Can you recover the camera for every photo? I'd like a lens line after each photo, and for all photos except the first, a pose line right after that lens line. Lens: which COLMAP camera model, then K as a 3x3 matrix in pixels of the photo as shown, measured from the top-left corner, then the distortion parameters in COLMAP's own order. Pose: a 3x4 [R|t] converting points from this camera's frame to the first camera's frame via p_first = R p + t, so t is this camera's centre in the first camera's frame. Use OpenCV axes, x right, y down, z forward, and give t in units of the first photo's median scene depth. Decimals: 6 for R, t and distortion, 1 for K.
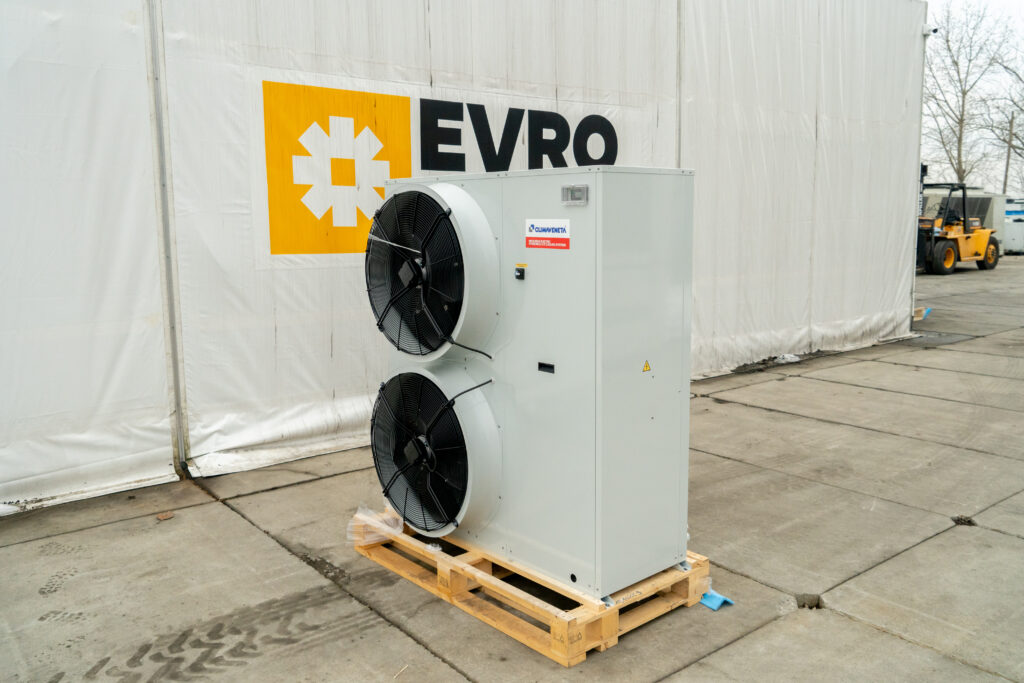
lens RADIAL K [[842.8, 0, 512.0], [0, 842.8, 341.5], [0, 0, 1]] dist [-0.009504, -0.002691]
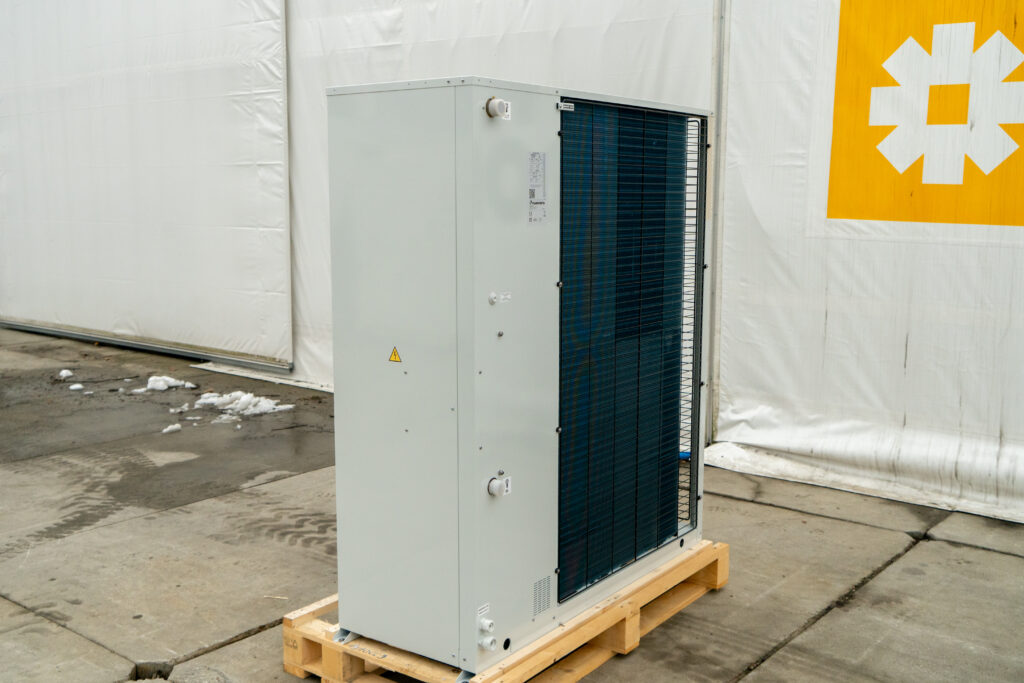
lens RADIAL K [[1045.6, 0, 512.0], [0, 1045.6, 341.5], [0, 0, 1]] dist [0.002053, 0.005279]
pose [[0.210092, 0.148117, -0.966397, 0.645857], [-0.152451, 0.981330, 0.117263, -0.064164], [0.965723, 0.122692, 0.228750, 0.543289]]
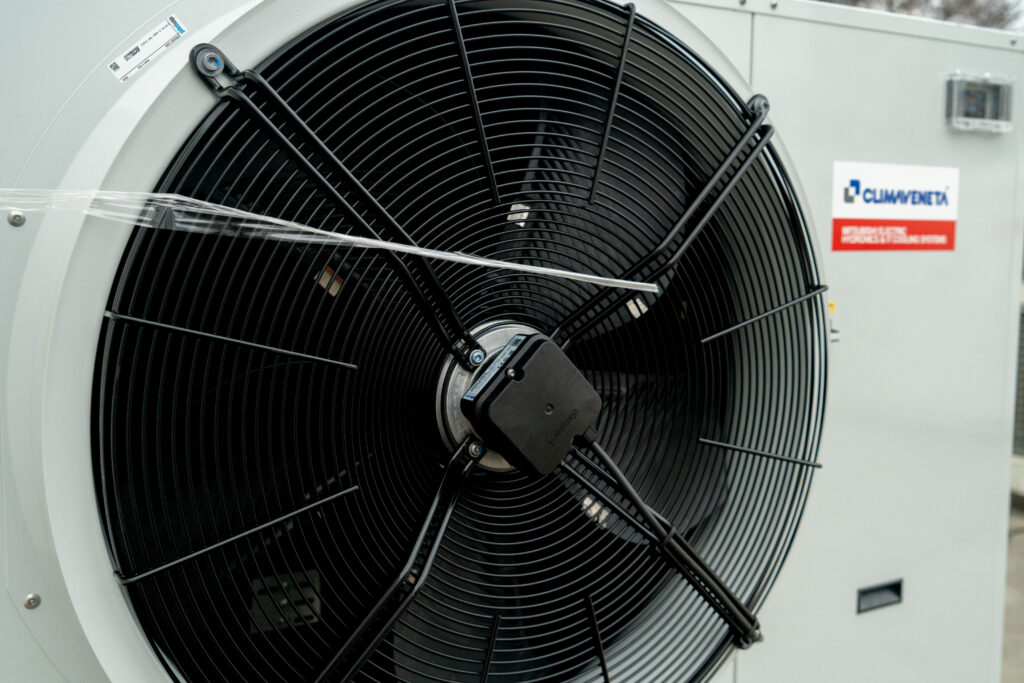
lens RADIAL K [[1045.6, 0, 512.0], [0, 1045.6, 341.5], [0, 0, 1]] dist [0.002053, 0.005279]
pose [[0.174432, -0.106099, 0.978936, -0.245038], [0.140496, 0.986688, 0.081905, -0.079295], [-0.974595, 0.123249, 0.187016, 0.652087]]
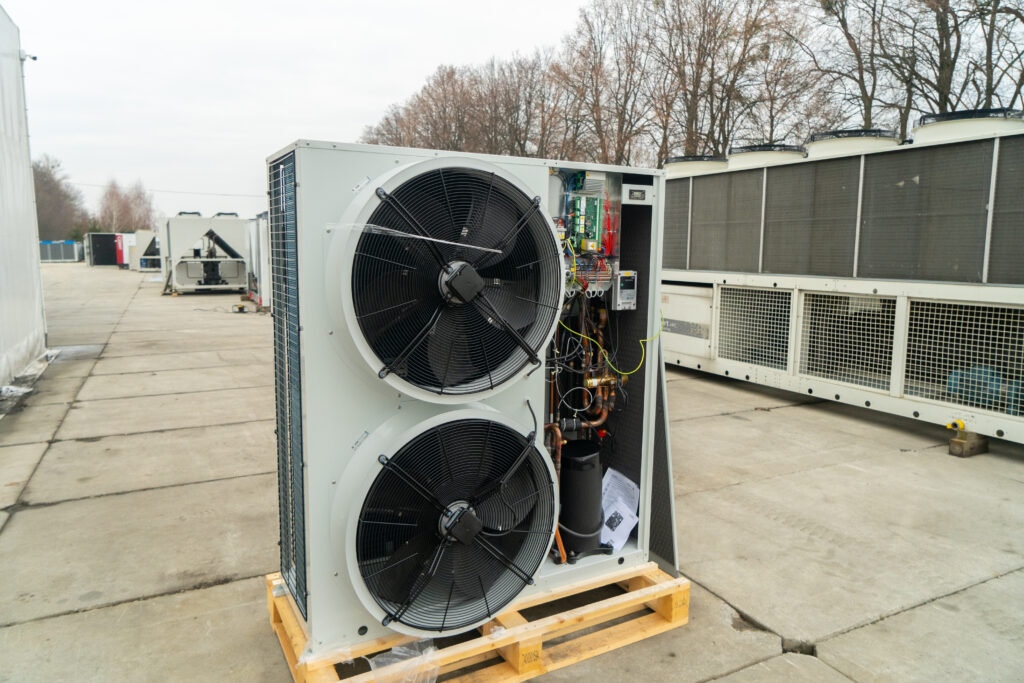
lens RADIAL K [[681.4, 0, 512.0], [0, 681.4, 341.5], [0, 0, 1]] dist [-0.012420, -0.001327]
pose [[0.208524, -0.125489, 0.969933, -0.465995], [0.132960, 0.986164, 0.099004, -0.057159], [-0.968937, 0.108318, 0.222324, 0.569970]]
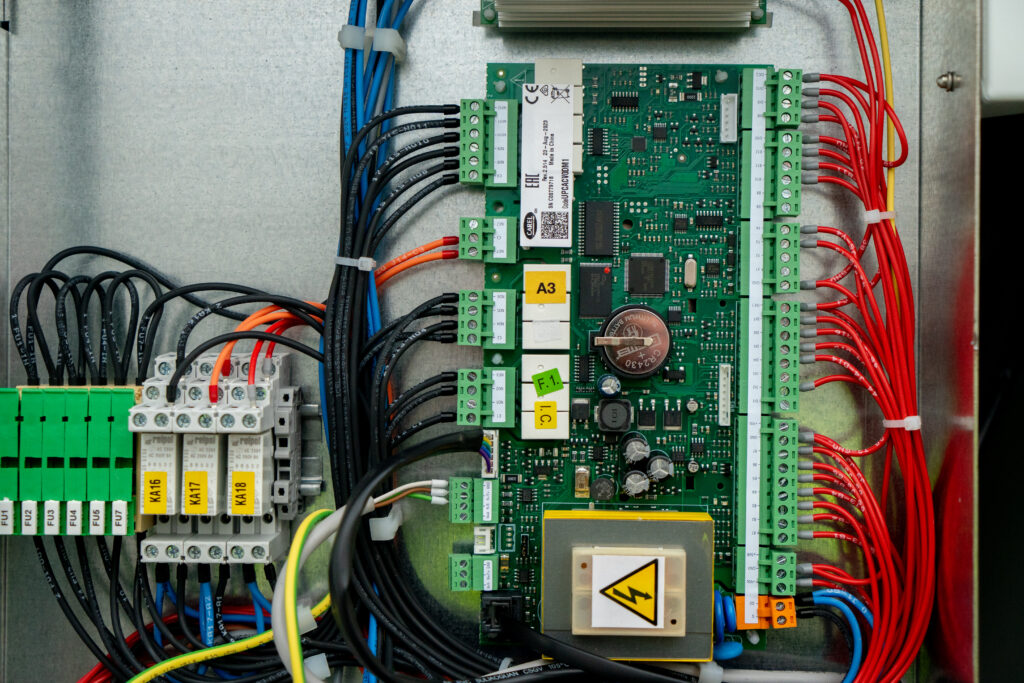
lens RADIAL K [[1637.8, 0, 512.0], [0, 1637.8, 341.5], [0, 0, 1]] dist [0.023178, 0.029730]
pose [[0.687664, 0.000827, 0.726028, -0.051475], [0.098699, 0.990609, -0.094612, -0.075347], [-0.719289, 0.136719, 0.681125, 0.547237]]
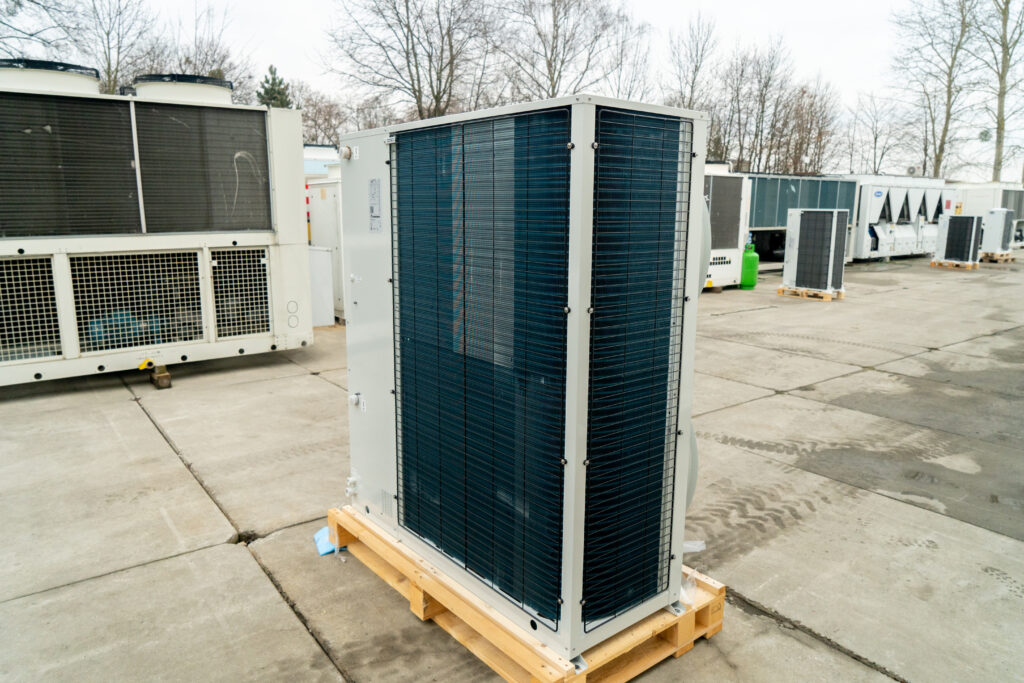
lens RADIAL K [[694.3, 0, 512.0], [0, 694.3, 341.5], [0, 0, 1]] dist [-0.006634, -0.001488]
pose [[-0.999435, -0.004262, 0.033337, -0.016785], [0.007333, 0.940375, 0.340059, -0.158661], [-0.032799, 0.340112, -0.939813, 1.175815]]
